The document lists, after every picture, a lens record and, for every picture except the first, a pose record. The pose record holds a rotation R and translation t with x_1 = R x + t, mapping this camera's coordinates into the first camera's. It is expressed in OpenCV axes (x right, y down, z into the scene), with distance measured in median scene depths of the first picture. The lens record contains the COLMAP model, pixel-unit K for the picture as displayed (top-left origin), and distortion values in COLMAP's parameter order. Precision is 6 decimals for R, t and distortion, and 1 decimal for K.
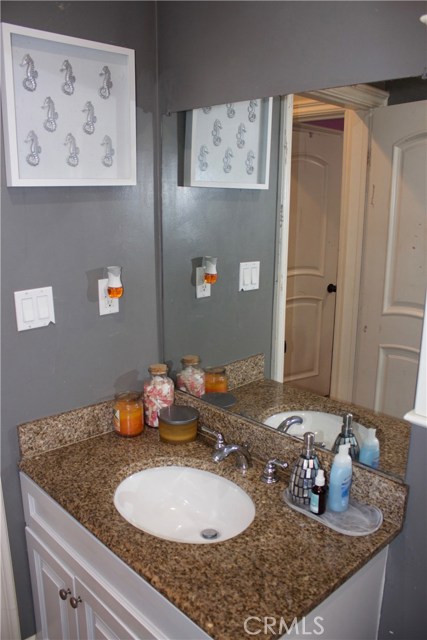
lens RADIAL K [[539.3, 0, 213.8], [0, 539.3, 320.6], [0, 0, 1]] dist [-0.090765, 0.032626]
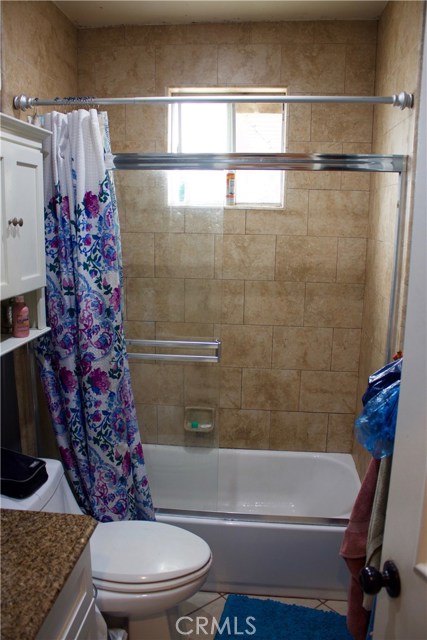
lens RADIAL K [[539.3, 0, 213.7], [0, 539.3, 320.9], [0, 0, 1]] dist [-0.090765, 0.032626]
pose [[-0.659152, -0.162825, 0.734170, -0.988381], [0.158376, 0.924325, 0.347191, -0.286464], [-0.735143, 0.345126, -0.583483, 1.220862]]
